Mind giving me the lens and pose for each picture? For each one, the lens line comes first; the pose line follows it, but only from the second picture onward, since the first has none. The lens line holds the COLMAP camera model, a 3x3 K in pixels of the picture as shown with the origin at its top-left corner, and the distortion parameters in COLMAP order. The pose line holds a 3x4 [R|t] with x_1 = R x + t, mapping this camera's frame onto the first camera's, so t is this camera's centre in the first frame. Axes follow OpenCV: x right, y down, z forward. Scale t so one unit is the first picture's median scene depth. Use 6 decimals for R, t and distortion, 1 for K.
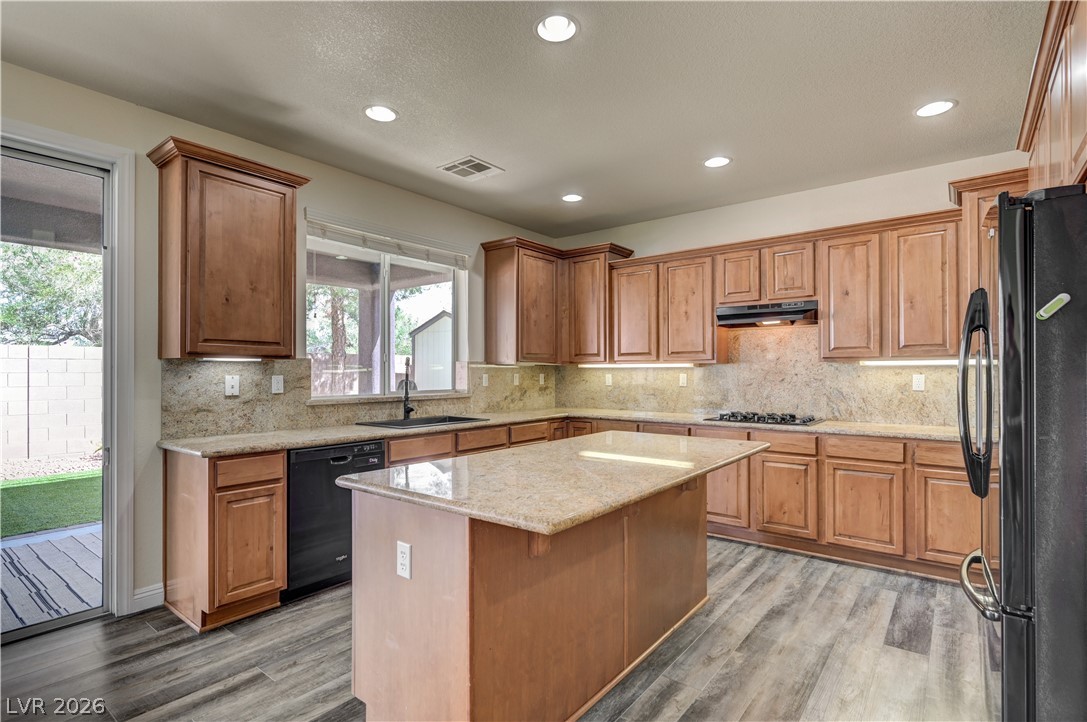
lens RADIAL K [[531.7, 0, 544.6], [0, 531.7, 368.5], [0, 0, 1]] dist [-0.000560, -0.000031]
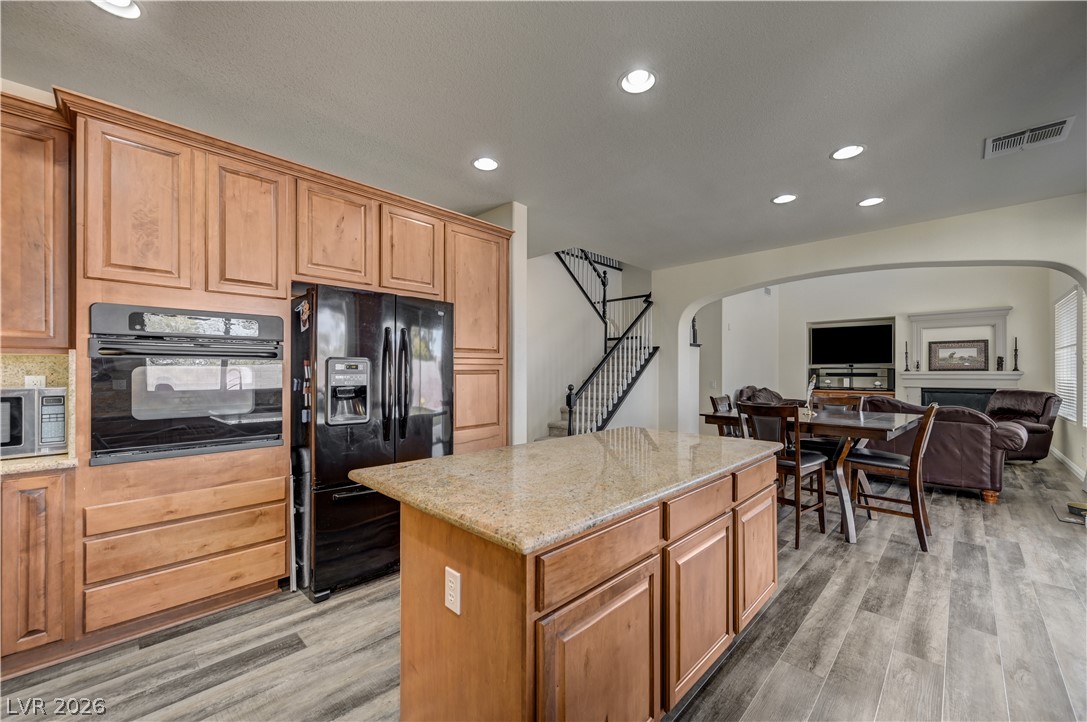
lens RADIAL K [[429.0, 0, 546.9], [0, 429.0, 371.3], [0, 0, 1]] dist [-0.000100, 0.000550]
pose [[-0.994862, -0.001710, 0.101227, 0.068290], [-0.002453, 0.999971, -0.007214, 0.005019], [-0.101211, -0.007425, -0.994837, 1.055094]]
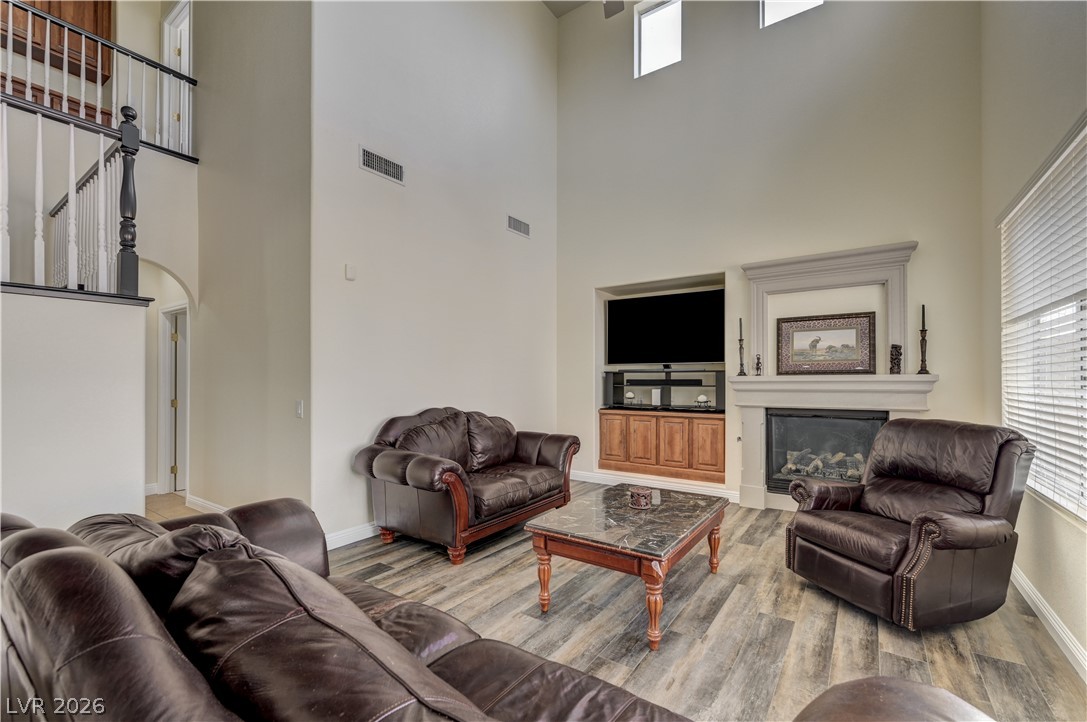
lens RADIAL K [[464.1, 0, 542.9], [0, 464.1, 377.7], [0, 0, 1]] dist [-0.003644, -0.000430]
pose [[-0.998403, 0.002498, -0.056436, -0.863655], [0.003027, 0.999952, -0.009278, -0.000062], [0.056410, -0.009434, -0.998363, -0.020208]]
